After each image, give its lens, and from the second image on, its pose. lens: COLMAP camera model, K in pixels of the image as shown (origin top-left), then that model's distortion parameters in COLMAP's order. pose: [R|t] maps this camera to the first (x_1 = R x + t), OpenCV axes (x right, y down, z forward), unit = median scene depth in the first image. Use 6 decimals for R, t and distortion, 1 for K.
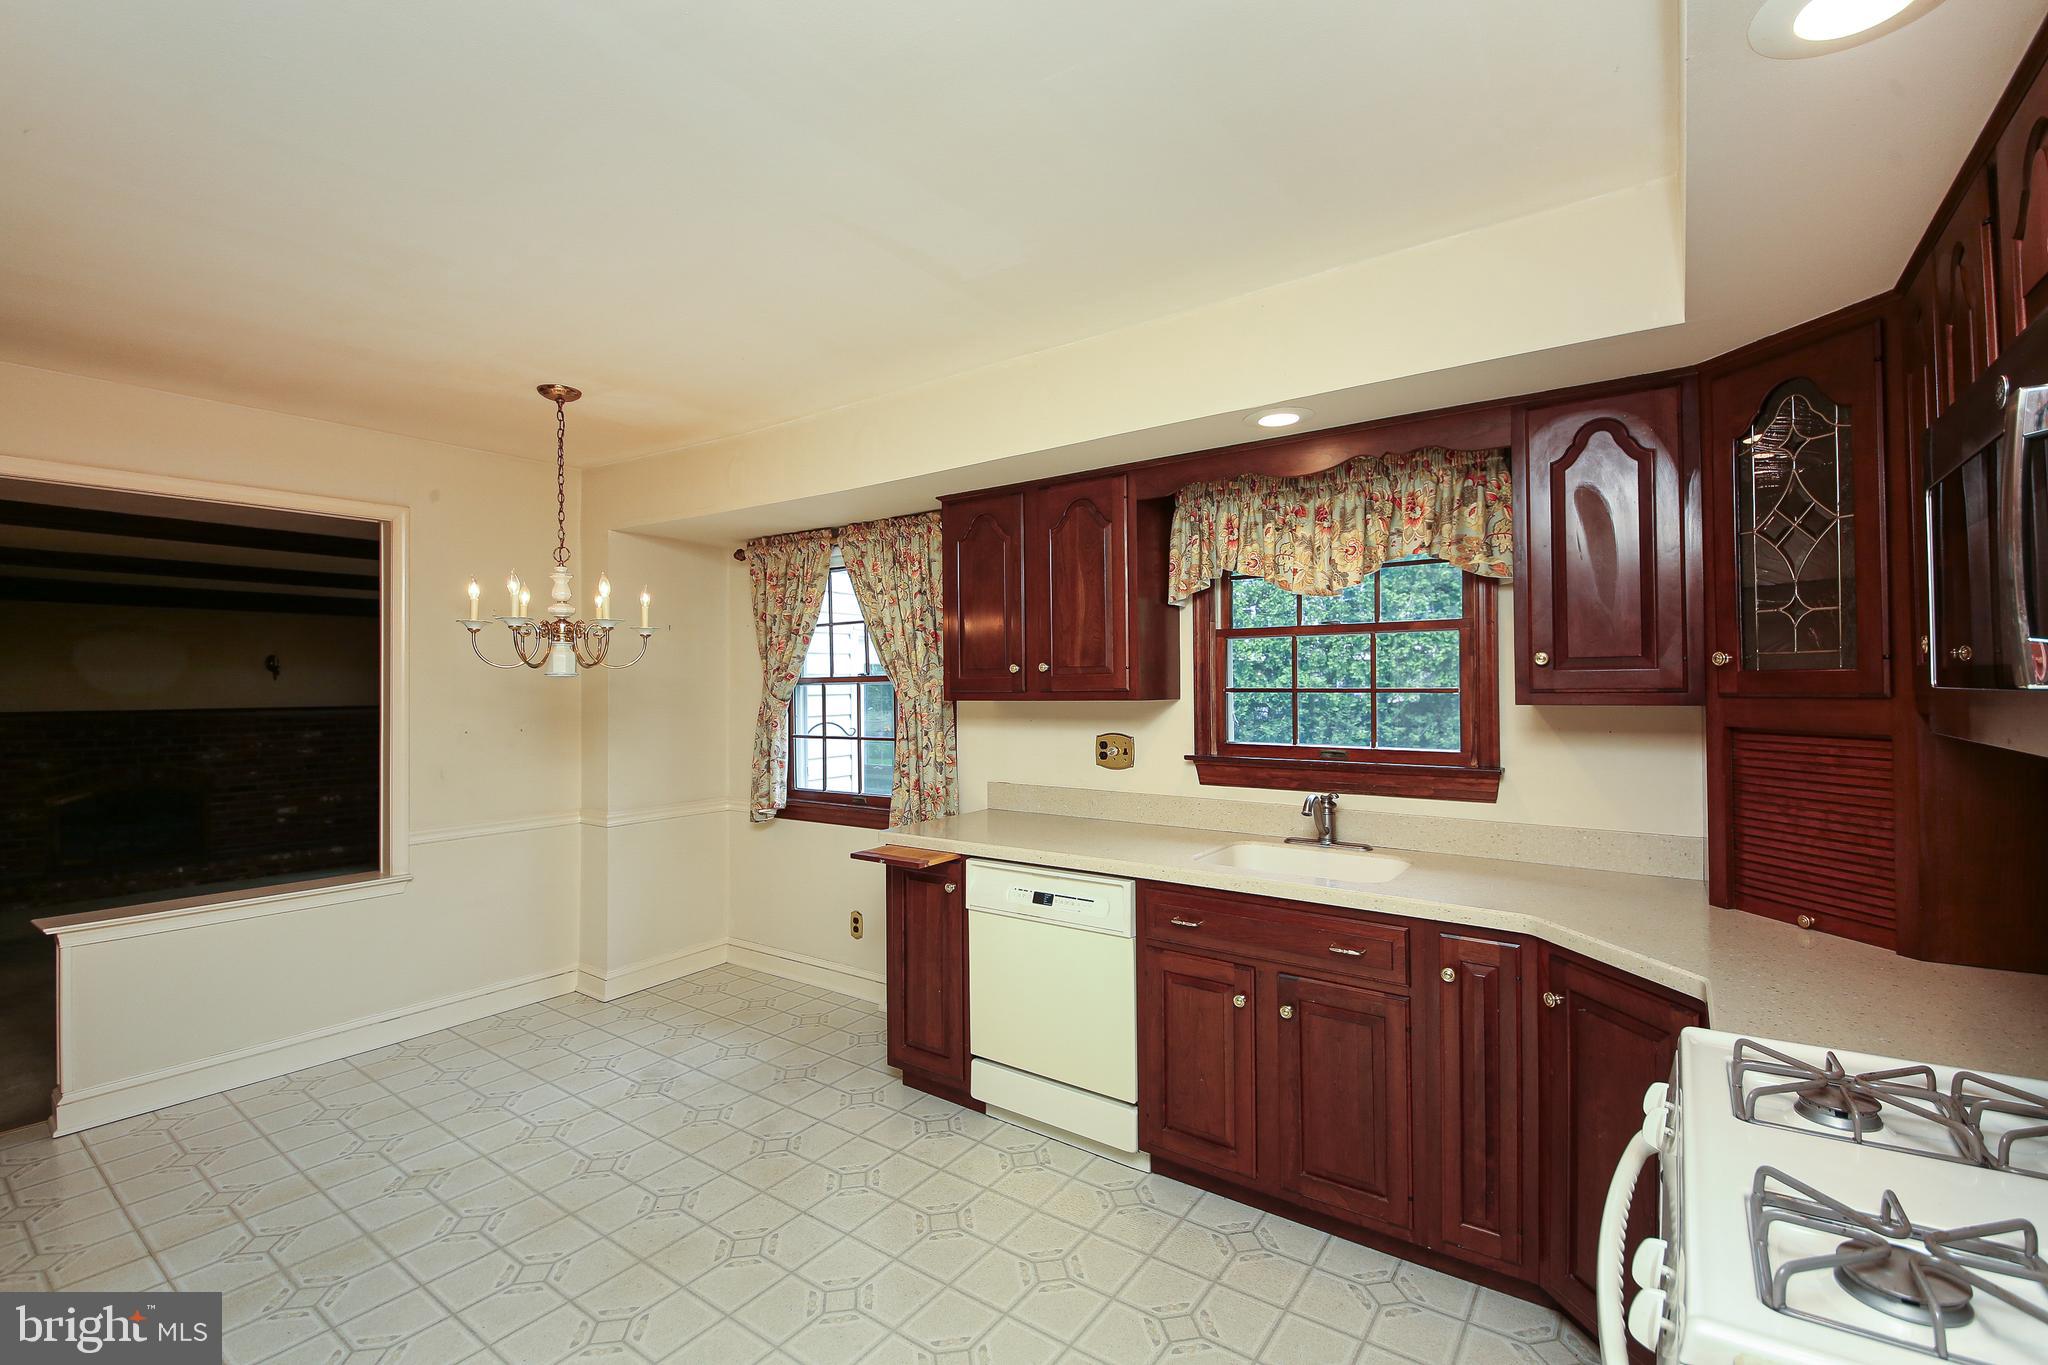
lens RADIAL K [[912.0, 0, 1021.5], [0, 912.0, 674.3], [0, 0, 1]] dist [0.000160, -0.012217]
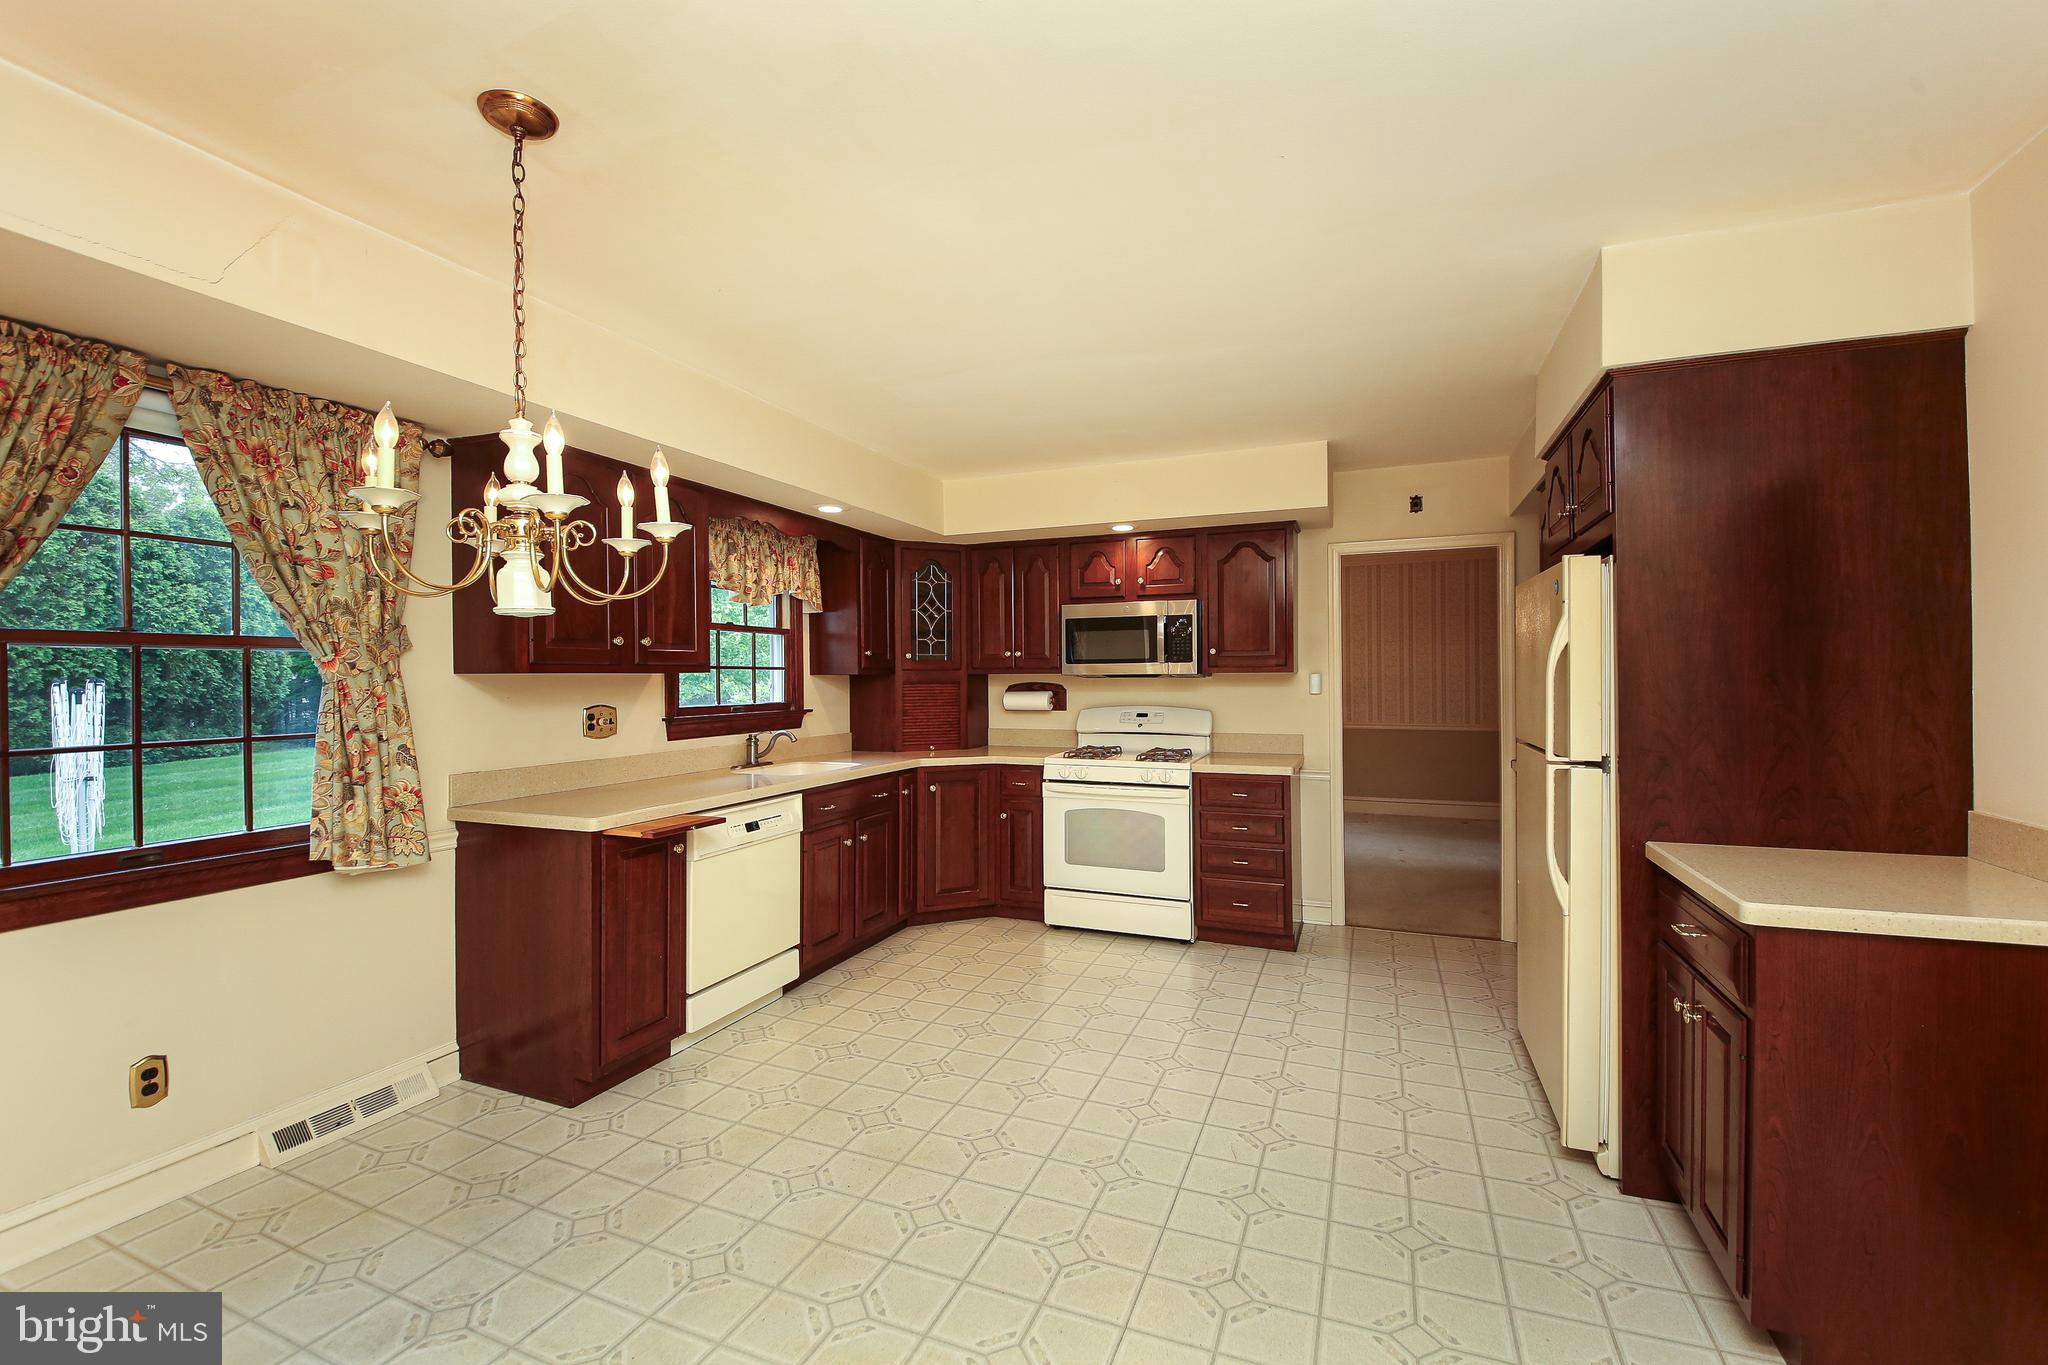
lens RADIAL K [[873.5, 0, 1025.4], [0, 873.5, 675.2], [0, 0, 1]] dist [0.056806, -0.037225]
pose [[-0.235944, 0.008945, 0.971726, -1.168046], [-0.008375, 0.999902, -0.011238, 0.041432], [-0.971731, -0.010790, -0.235846, 0.852325]]
